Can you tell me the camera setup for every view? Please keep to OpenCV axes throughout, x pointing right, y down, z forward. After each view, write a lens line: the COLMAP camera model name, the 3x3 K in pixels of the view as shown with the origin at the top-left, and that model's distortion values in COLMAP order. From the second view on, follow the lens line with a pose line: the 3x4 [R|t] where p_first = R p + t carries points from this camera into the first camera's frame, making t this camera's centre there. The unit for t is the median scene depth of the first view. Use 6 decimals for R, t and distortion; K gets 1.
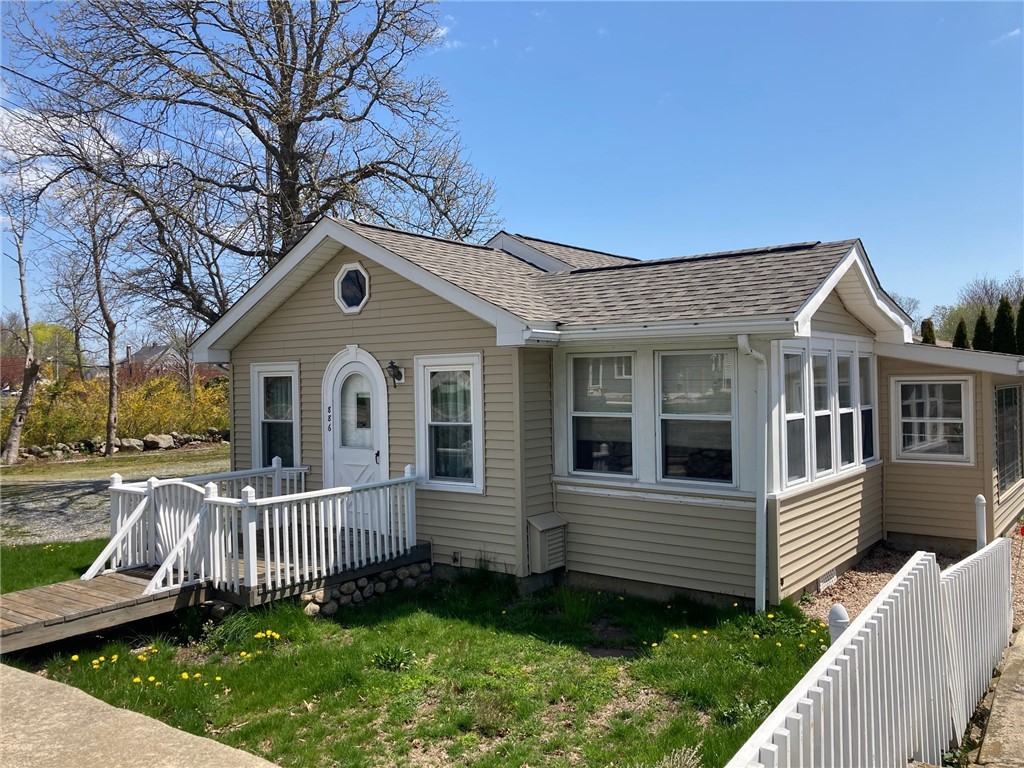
lens RADIAL K [[843.5, 0, 512.0], [0, 843.5, 384.0], [0, 0, 1]] dist [0.009350, -0.002352]
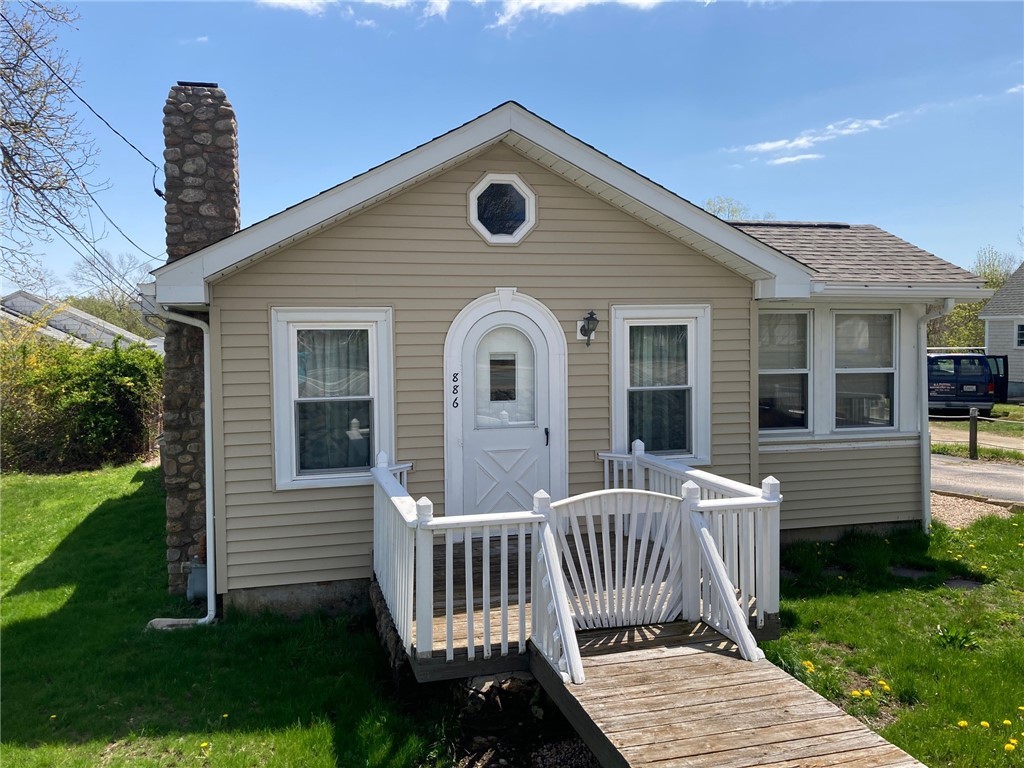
lens RADIAL K [[843.5, 0, 512.0], [0, 843.5, 384.0], [0, 0, 1]] dist [0.009350, -0.002352]
pose [[0.620842, -0.031440, 0.783305, -0.761445], [0.006710, 0.999372, 0.034793, 0.012154], [-0.783907, -0.016345, 0.620663, 0.541716]]
